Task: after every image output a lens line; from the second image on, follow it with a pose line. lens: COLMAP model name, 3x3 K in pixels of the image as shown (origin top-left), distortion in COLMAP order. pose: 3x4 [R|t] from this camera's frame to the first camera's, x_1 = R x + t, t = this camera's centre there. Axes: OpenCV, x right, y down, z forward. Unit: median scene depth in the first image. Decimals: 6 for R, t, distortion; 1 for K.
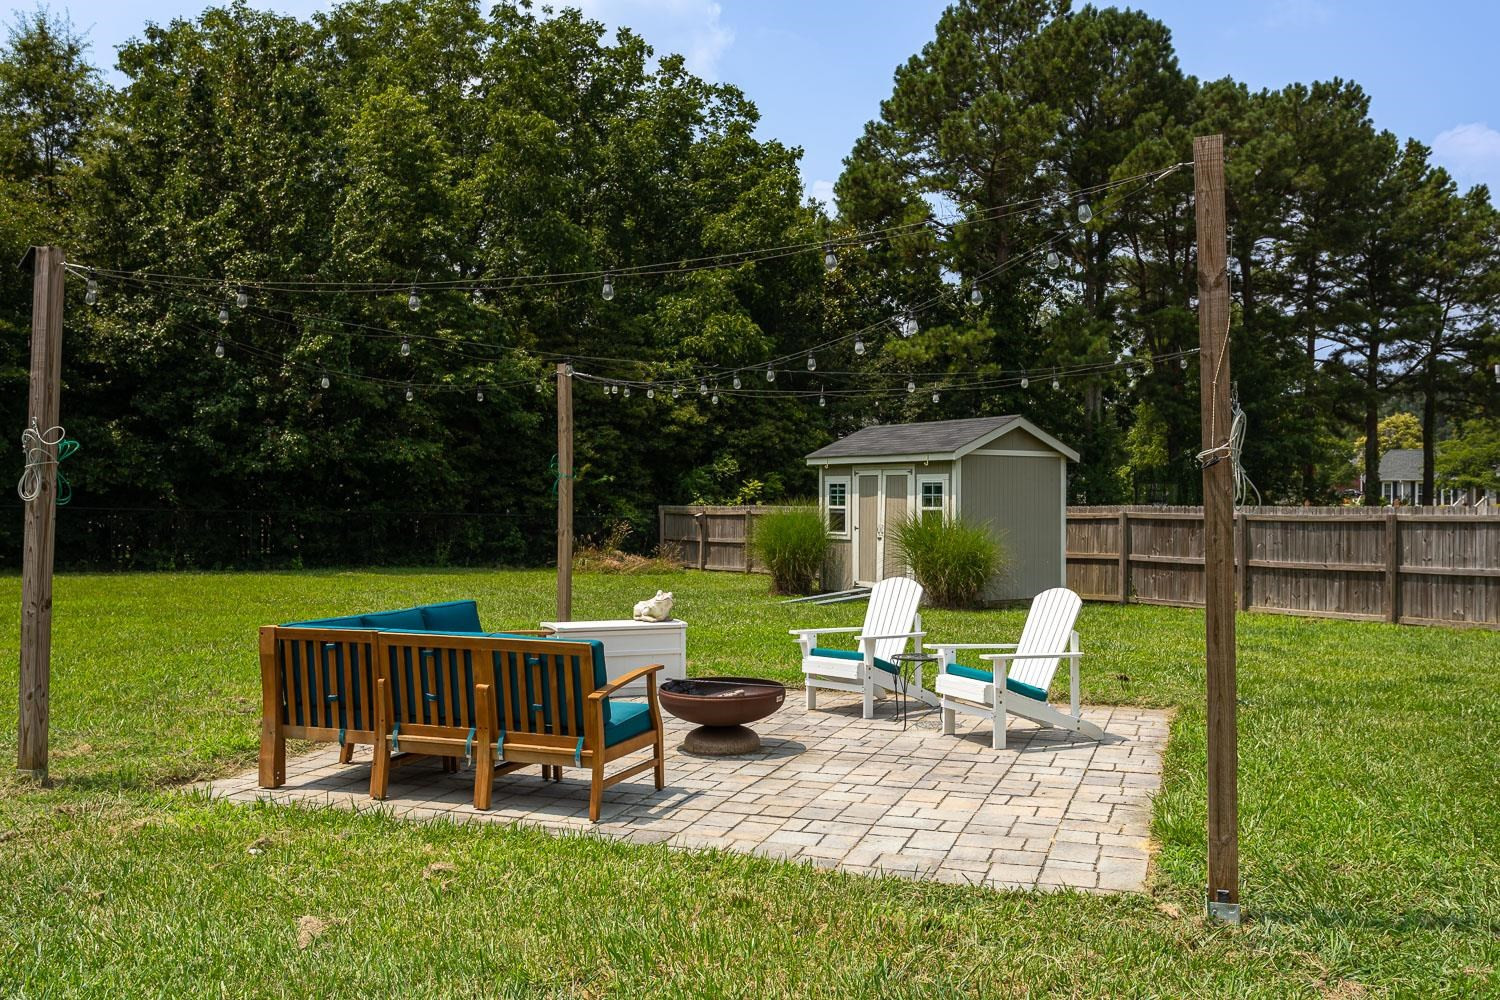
lens RADIAL K [[1273.4, 0, 721.4], [0, 1273.4, 498.4], [0, 0, 1]] dist [0.019850, 0.005979]
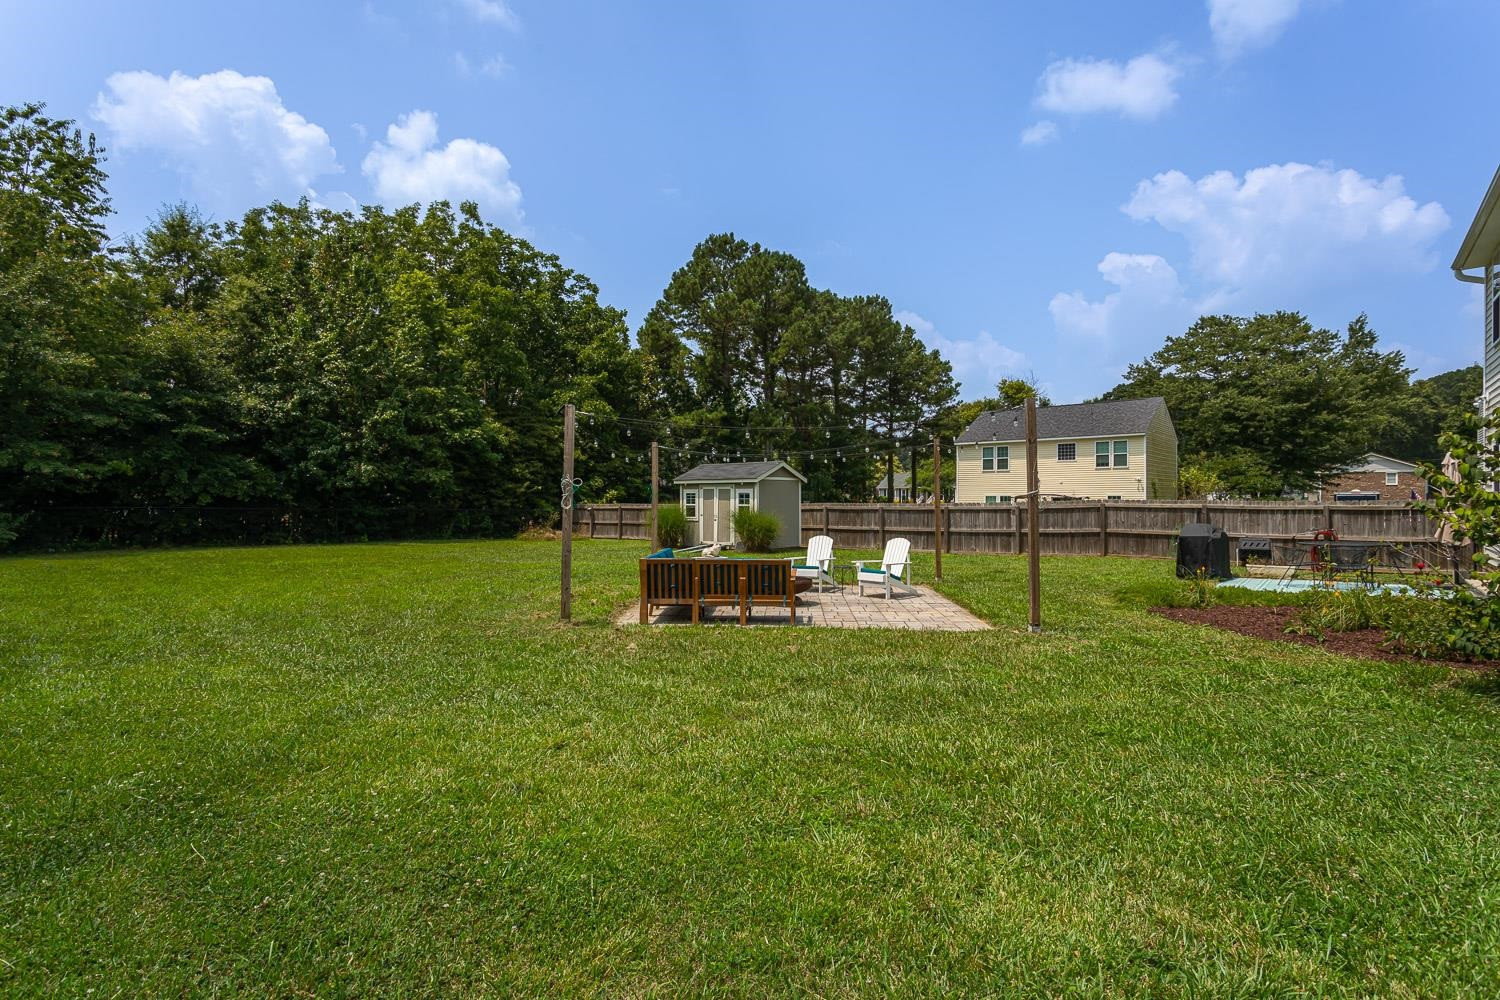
lens RADIAL K [[717.5, 0, 731.3], [0, 717.5, 494.2], [0, 0, 1]] dist [0.002211, 0.000922]
pose [[0.960727, -0.003400, 0.277473, -0.119211], [0.004706, 0.999981, -0.004040, -0.003739], [-0.277454, 0.005187, 0.960725, -0.078597]]
